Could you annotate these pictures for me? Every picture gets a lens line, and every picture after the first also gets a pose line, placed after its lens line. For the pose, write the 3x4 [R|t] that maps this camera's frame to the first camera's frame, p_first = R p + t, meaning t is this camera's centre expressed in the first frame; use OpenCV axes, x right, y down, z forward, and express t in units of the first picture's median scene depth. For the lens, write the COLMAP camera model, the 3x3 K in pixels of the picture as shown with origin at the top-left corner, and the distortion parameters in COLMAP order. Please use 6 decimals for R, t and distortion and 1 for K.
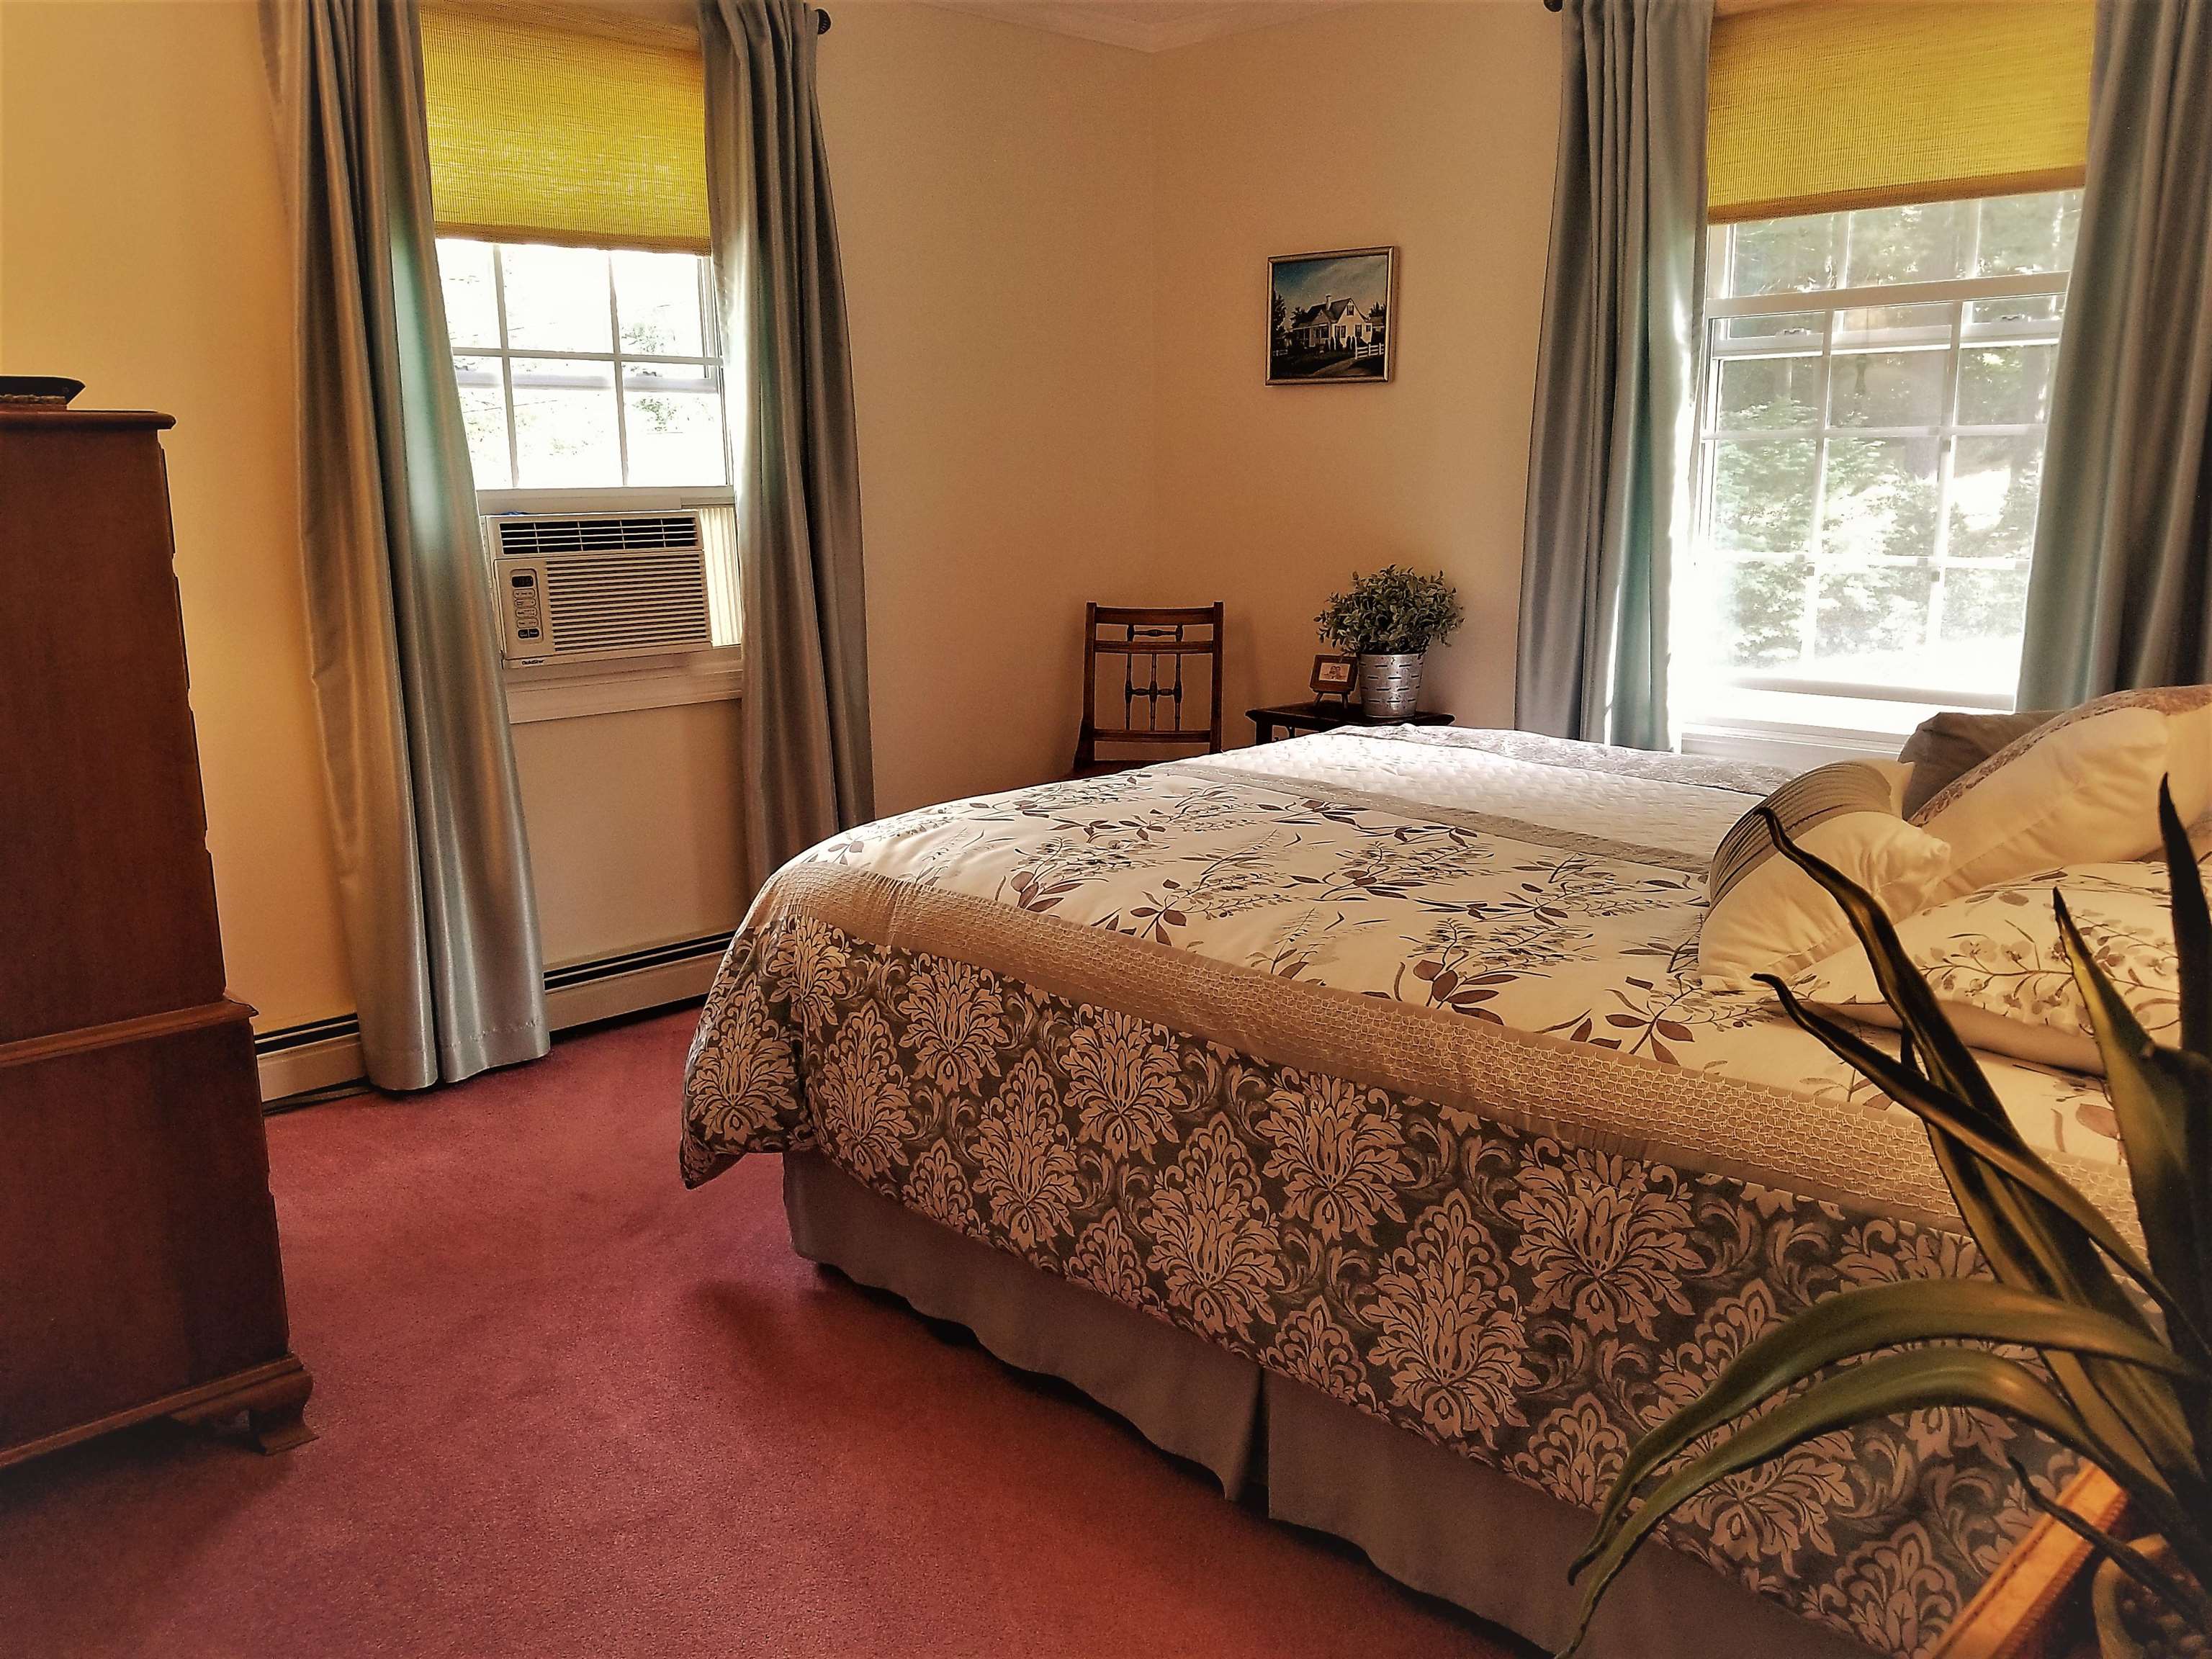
lens RADIAL K [[1742.6, 0, 1106.0], [0, 1742.6, 832.8], [0, 0, 1]] dist [0.151111, -0.012336]
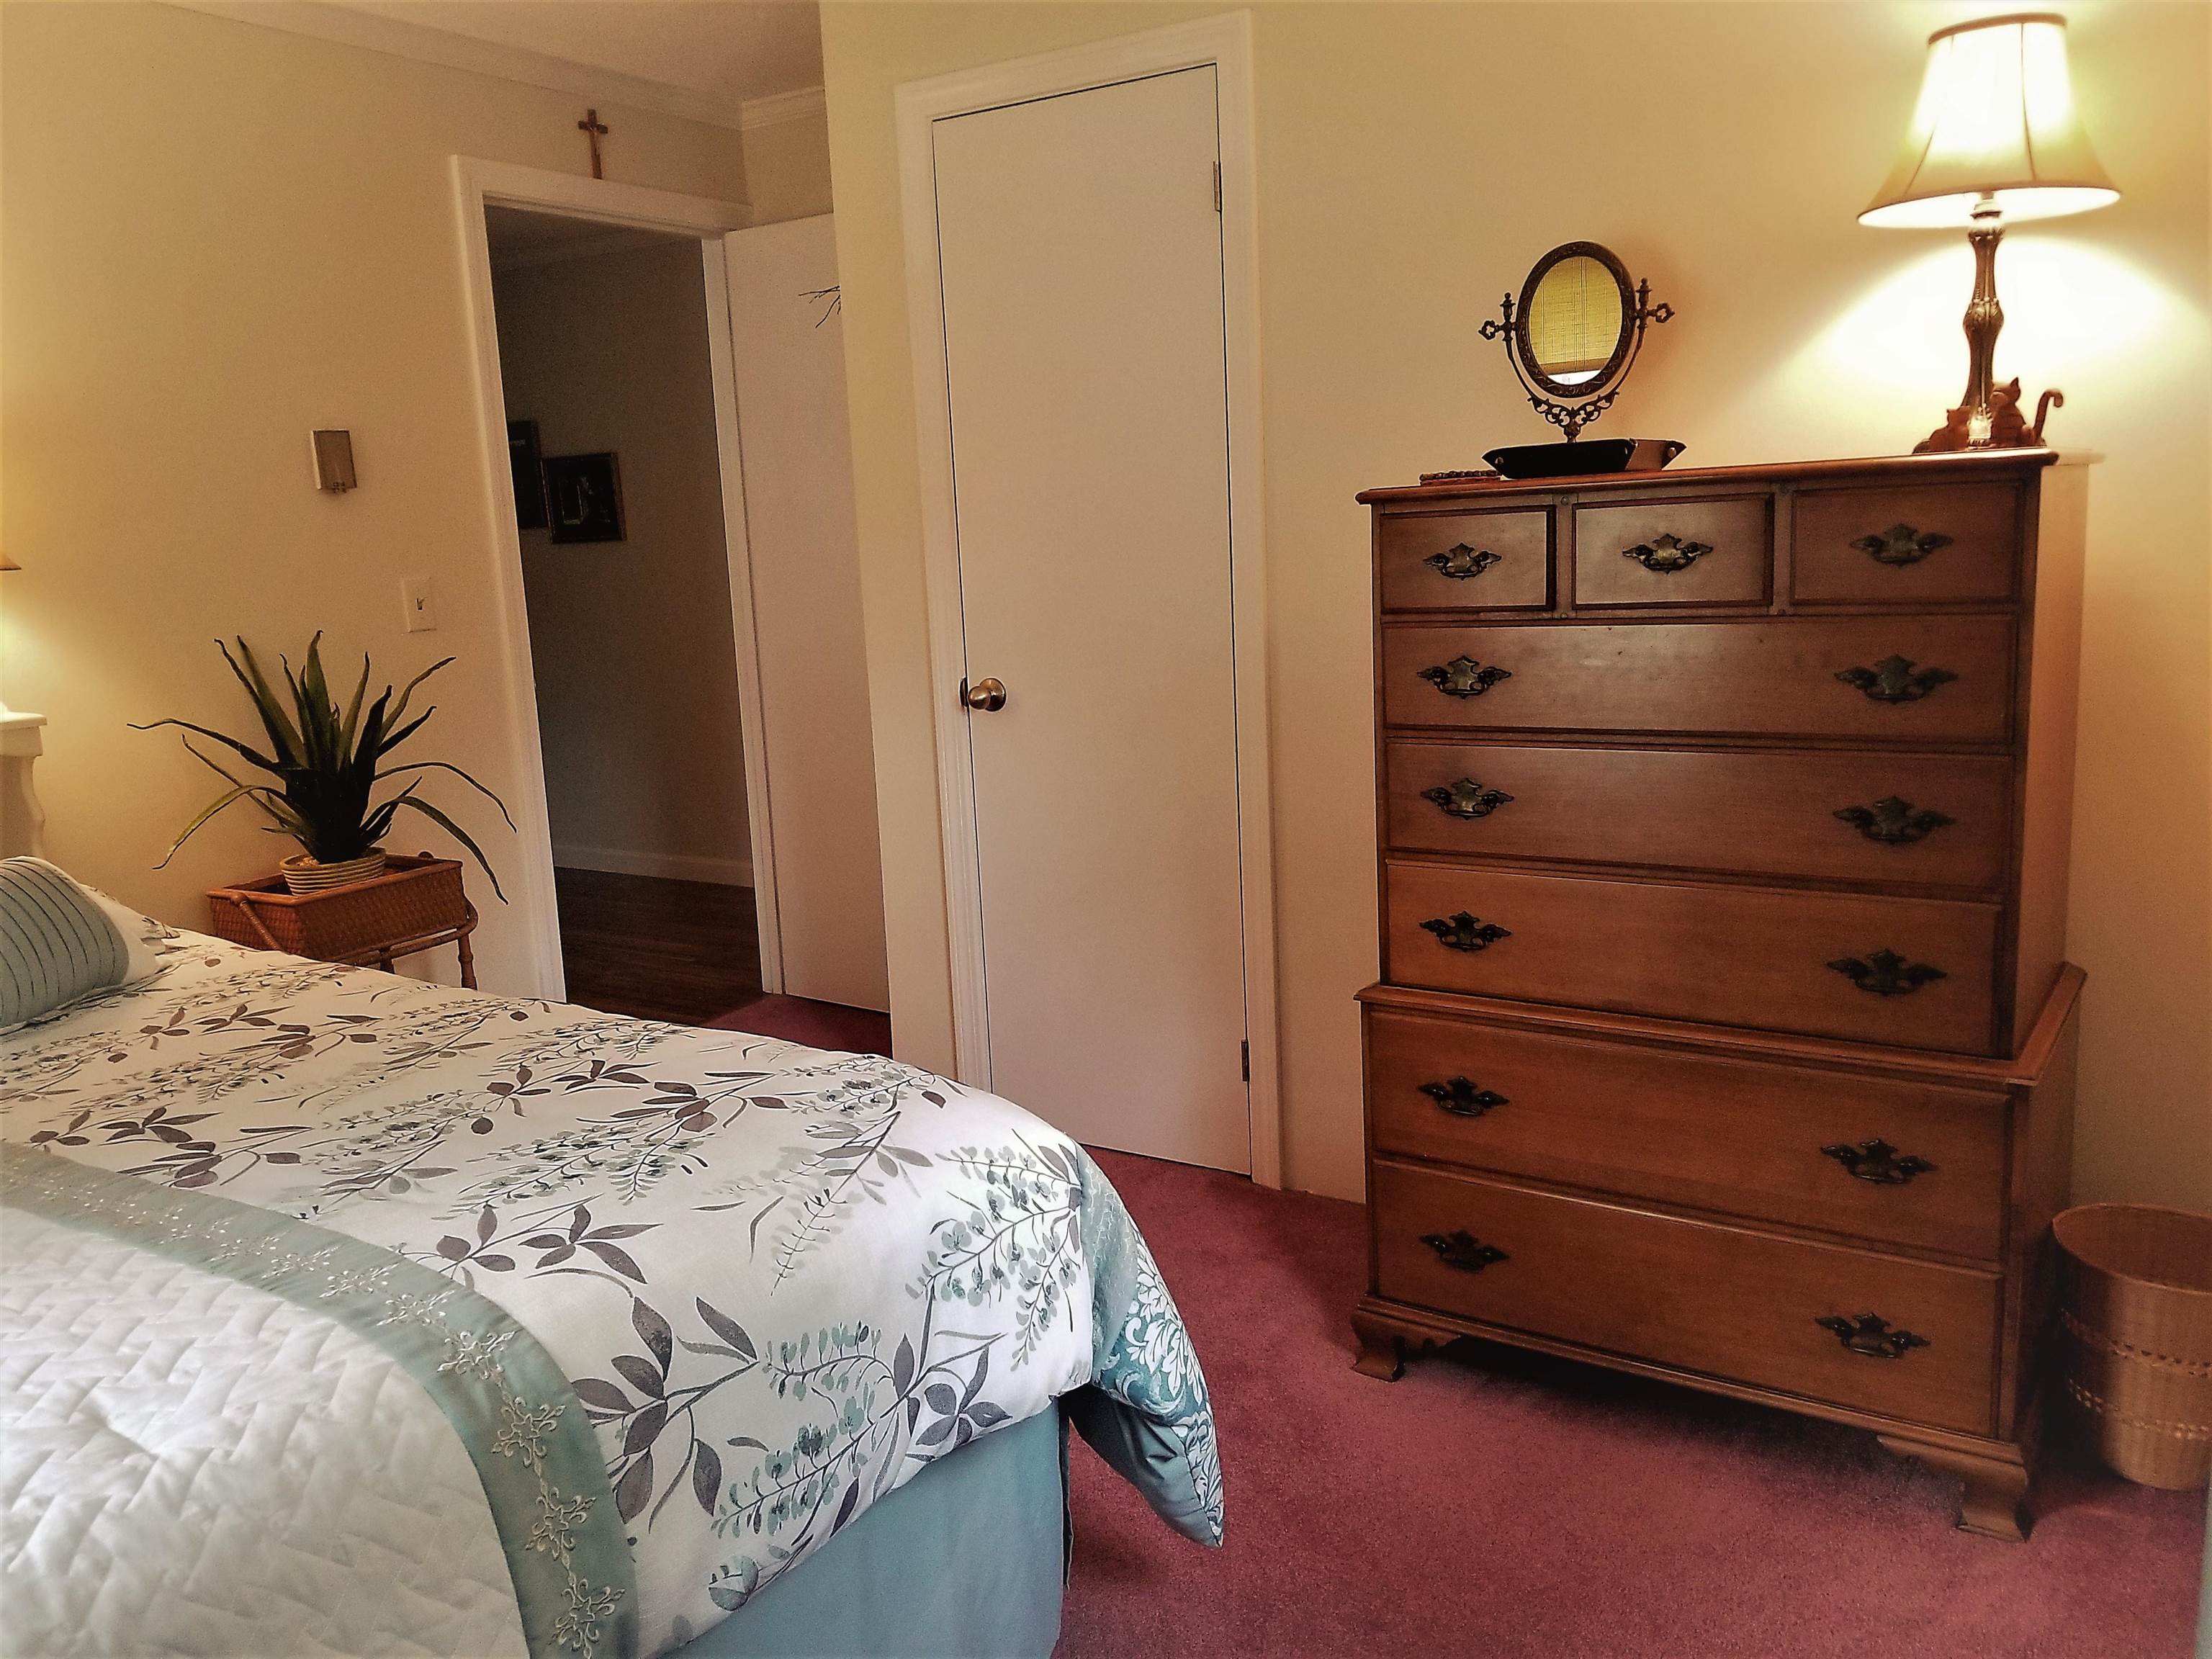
lens RADIAL K [[1742.6, 0, 1105.2], [0, 1742.6, 832.6], [0, 0, 1]] dist [0.151111, -0.012336]
pose [[-0.977702, 0.090027, -0.189718, 0.106805], [0.010862, 0.923912, 0.382450, -0.397793], [0.209714, 0.371862, -0.904289, 1.741266]]
